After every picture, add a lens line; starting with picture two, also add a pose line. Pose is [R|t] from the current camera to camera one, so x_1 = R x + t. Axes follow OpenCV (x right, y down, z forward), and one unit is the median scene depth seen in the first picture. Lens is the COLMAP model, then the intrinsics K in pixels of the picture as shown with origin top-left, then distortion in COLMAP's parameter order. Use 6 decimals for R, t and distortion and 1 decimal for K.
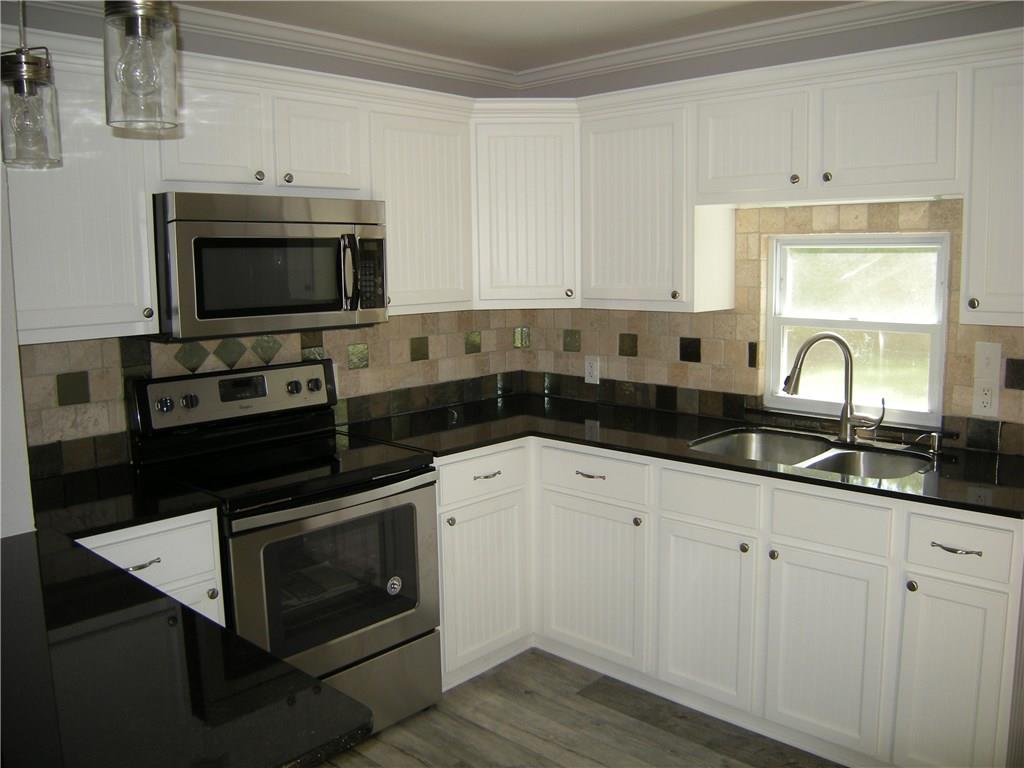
lens RADIAL K [[863.3, 0, 512.7], [0, 863.3, 362.6], [0, 0, 1]] dist [-0.080891, 0.012368]
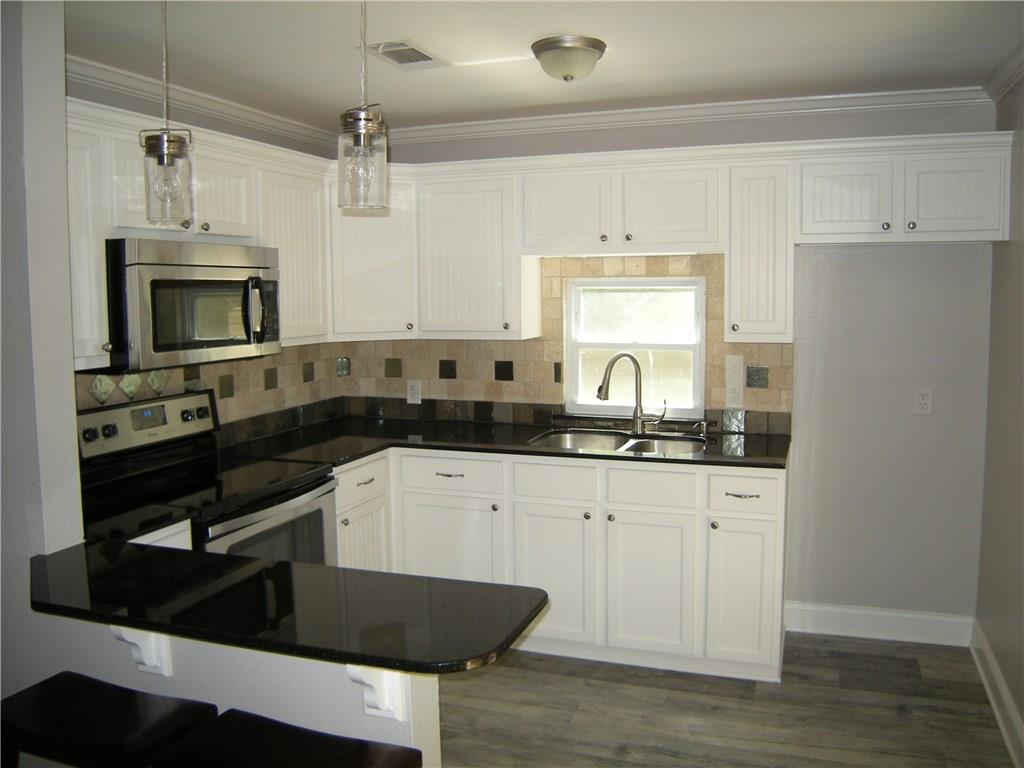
lens RADIAL K [[863.3, 0, 512.7], [0, 863.3, 362.6], [0, 0, 1]] dist [-0.080891, 0.012368]
pose [[0.923524, -0.029201, 0.382428, -0.291291], [0.045283, 0.998425, -0.033119, 0.016809], [-0.380858, 0.047903, 0.923392, -0.166408]]
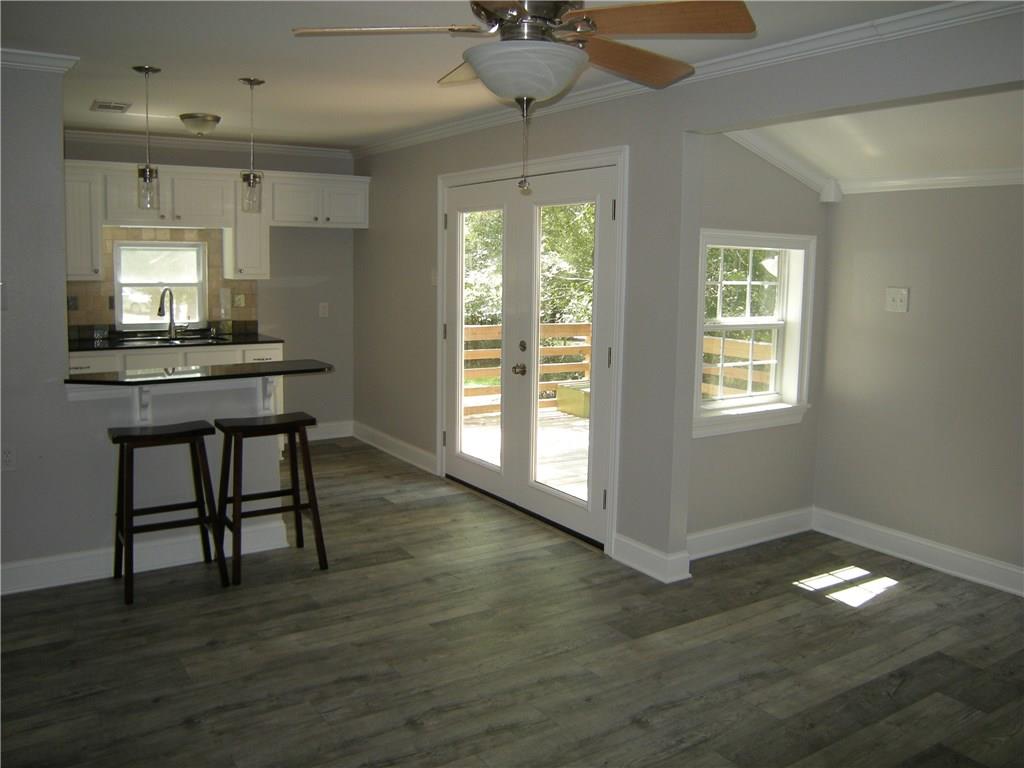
lens RADIAL K [[863.3, 0, 512.7], [0, 863.3, 362.6], [0, 0, 1]] dist [-0.080891, 0.012368]
pose [[0.246746, -0.096936, 0.964220, -1.441884], [0.102456, 0.992018, 0.073512, 0.081480], [-0.963649, 0.080651, 0.254708, -0.364272]]
